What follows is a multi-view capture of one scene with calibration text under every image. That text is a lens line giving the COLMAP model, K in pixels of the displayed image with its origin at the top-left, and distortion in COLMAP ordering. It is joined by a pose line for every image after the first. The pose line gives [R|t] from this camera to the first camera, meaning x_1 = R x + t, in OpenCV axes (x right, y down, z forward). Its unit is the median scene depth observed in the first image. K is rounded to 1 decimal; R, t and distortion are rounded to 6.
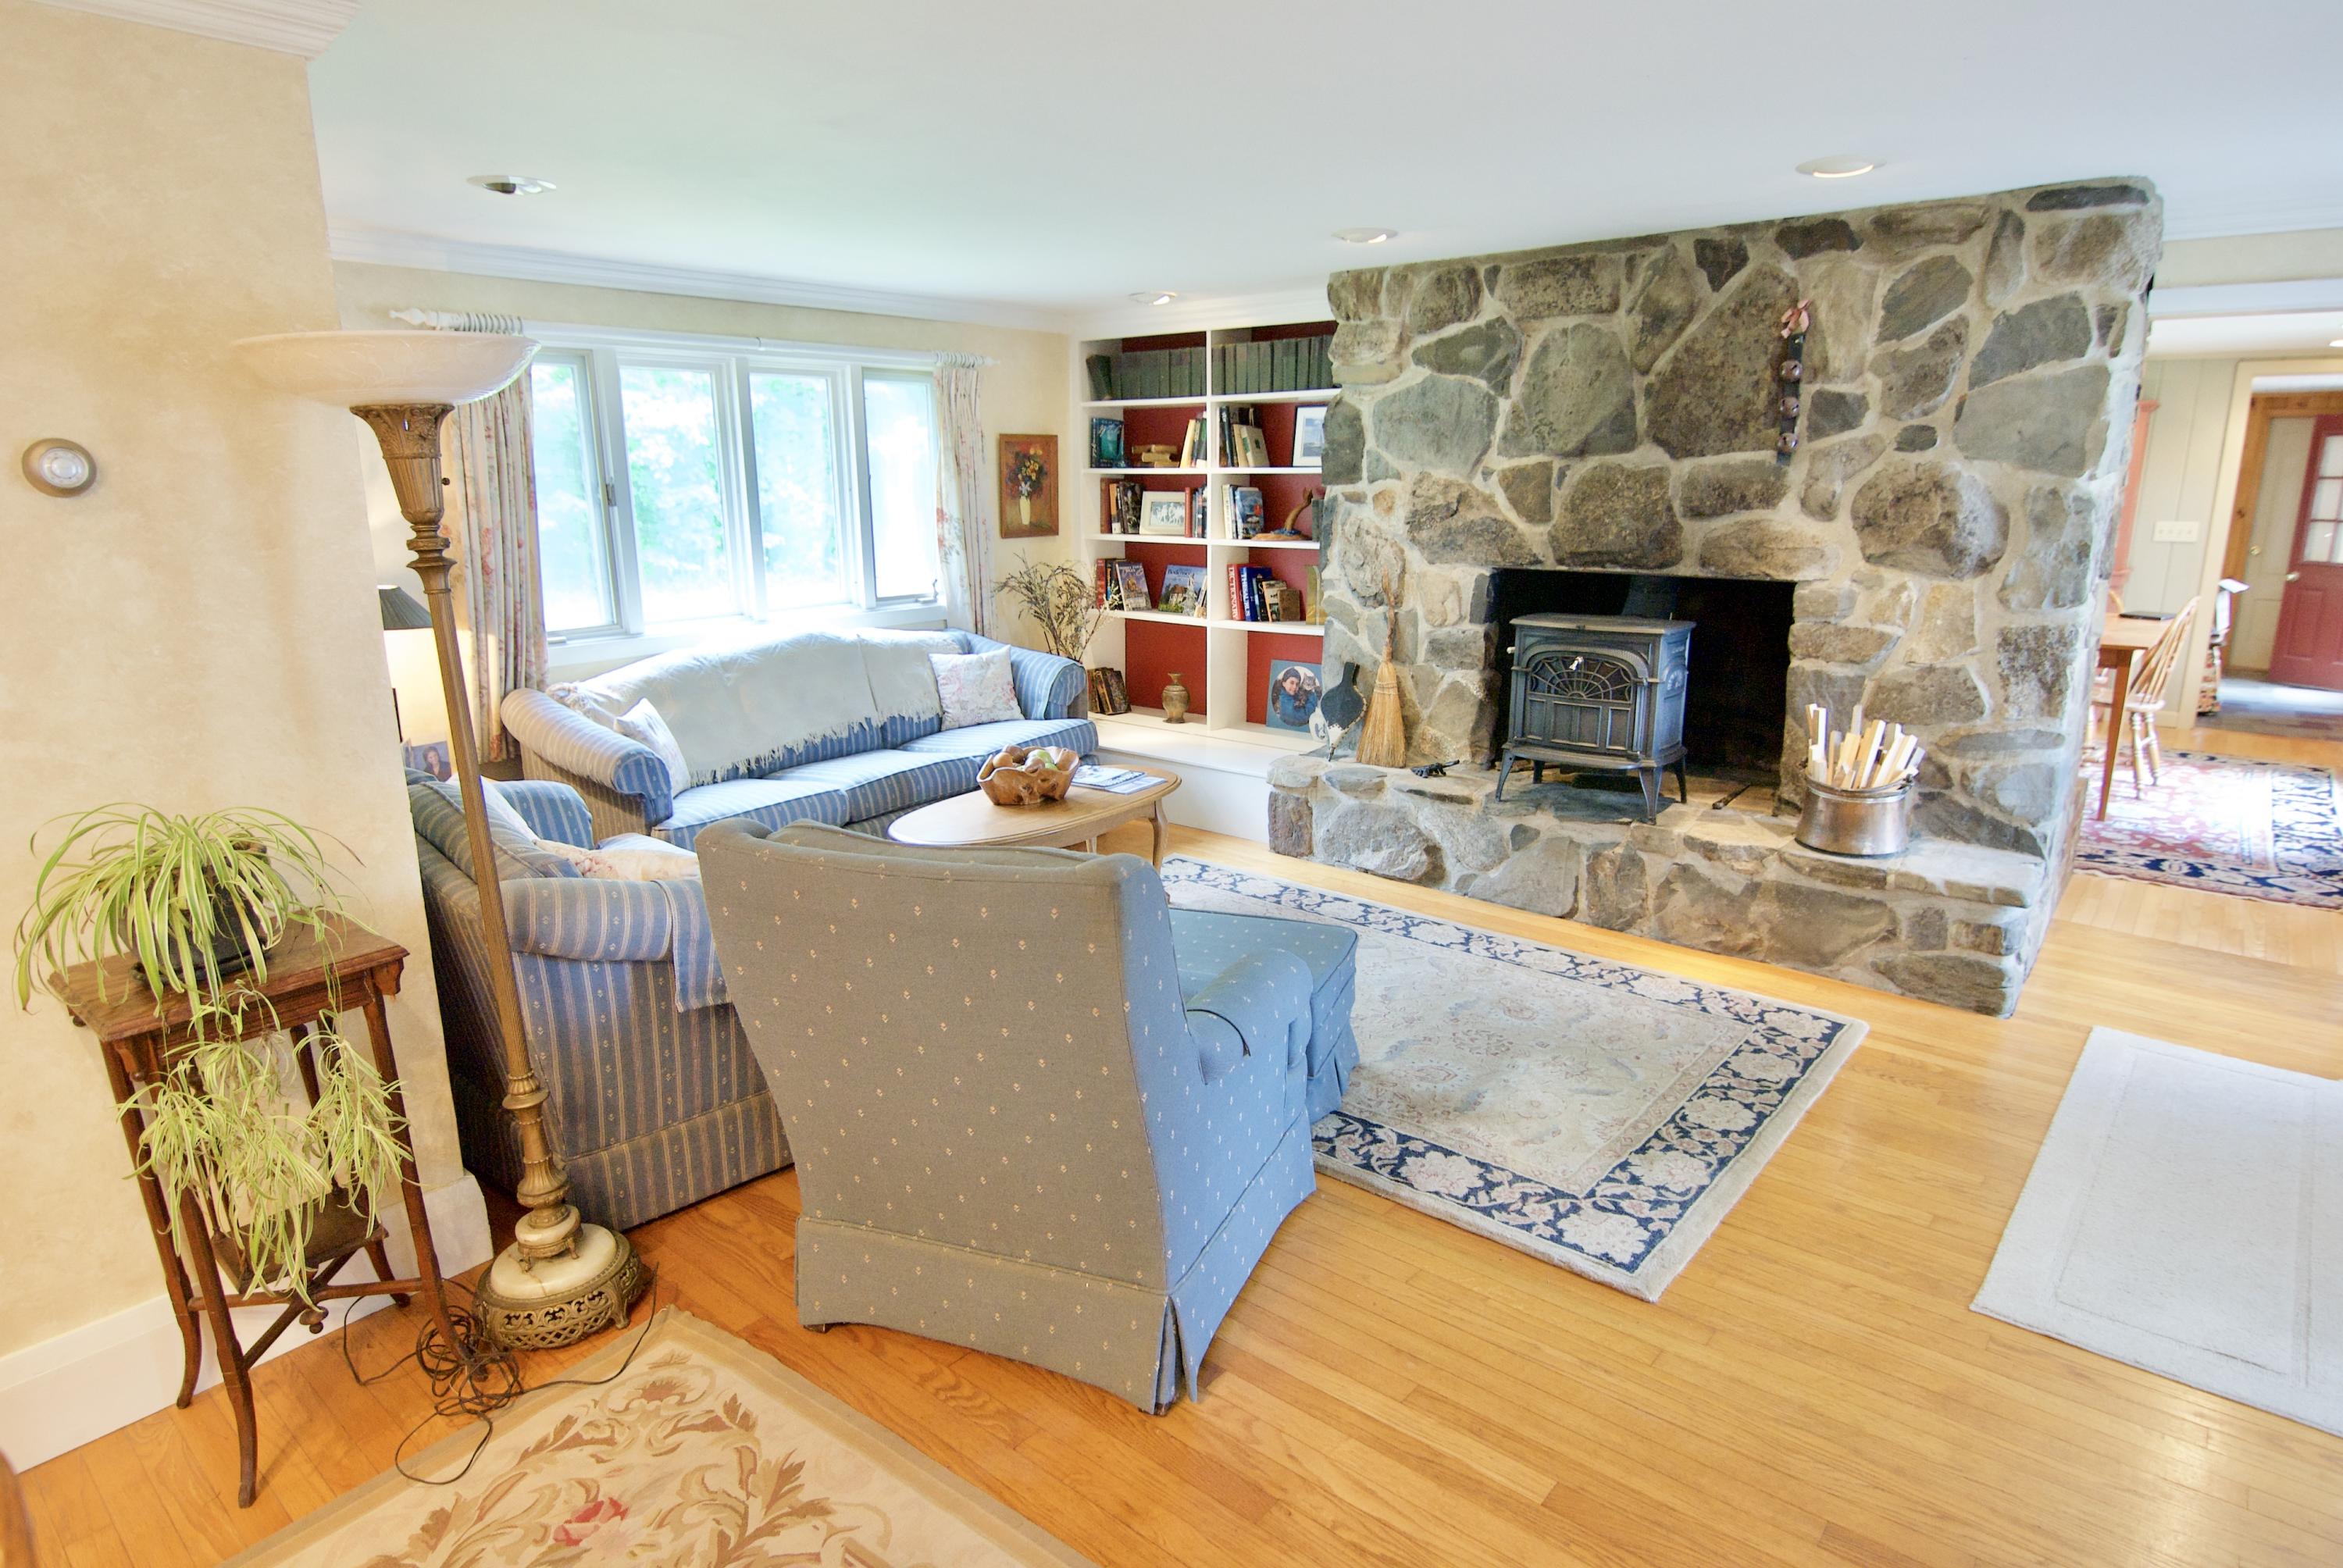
lens RADIAL K [[1304.7, 0, 1166.7], [0, 1304.7, 784.6], [0, 0, 1]] dist [-0.030466, -0.003629]
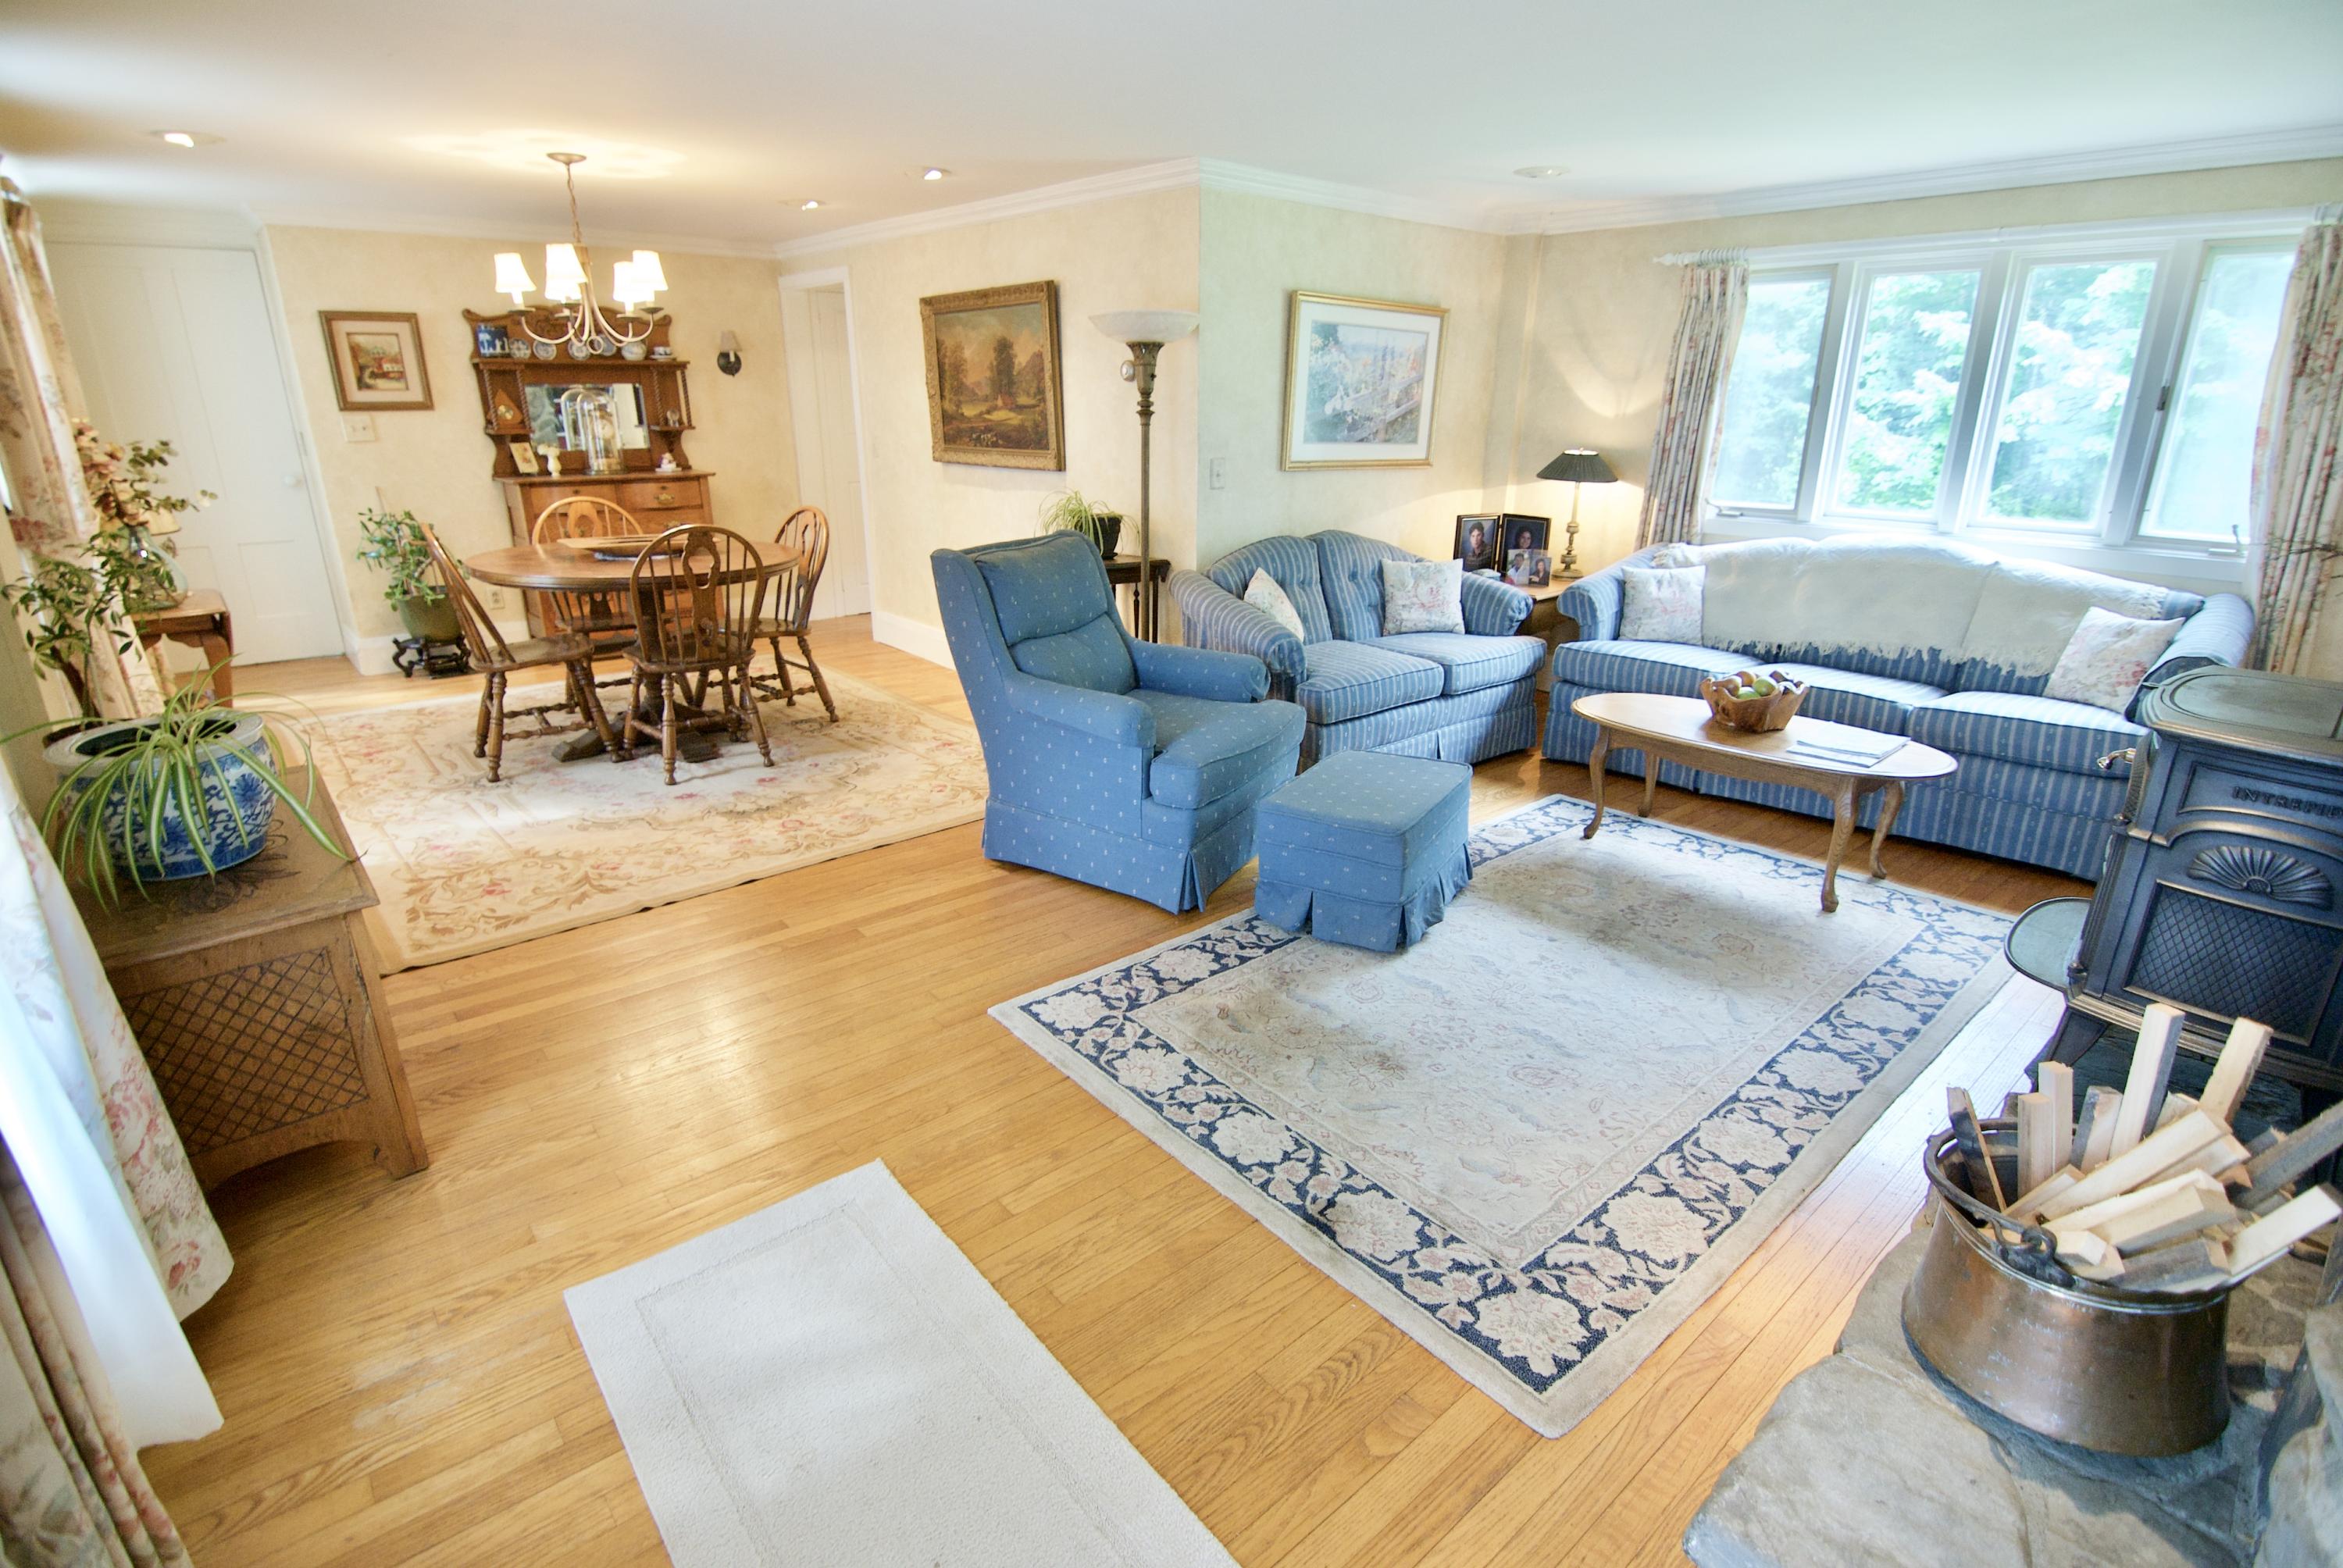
lens RADIAL K [[1130.6, 0, 1170.1], [0, 1130.6, 782.0], [0, 0, 1]] dist [-0.008556, -0.008335]
pose [[-0.164121, 0.332227, -0.928811, 1.086443], [-0.228612, 0.903133, 0.363438, -0.226434], [0.959584, 0.271985, -0.072272, 0.965774]]
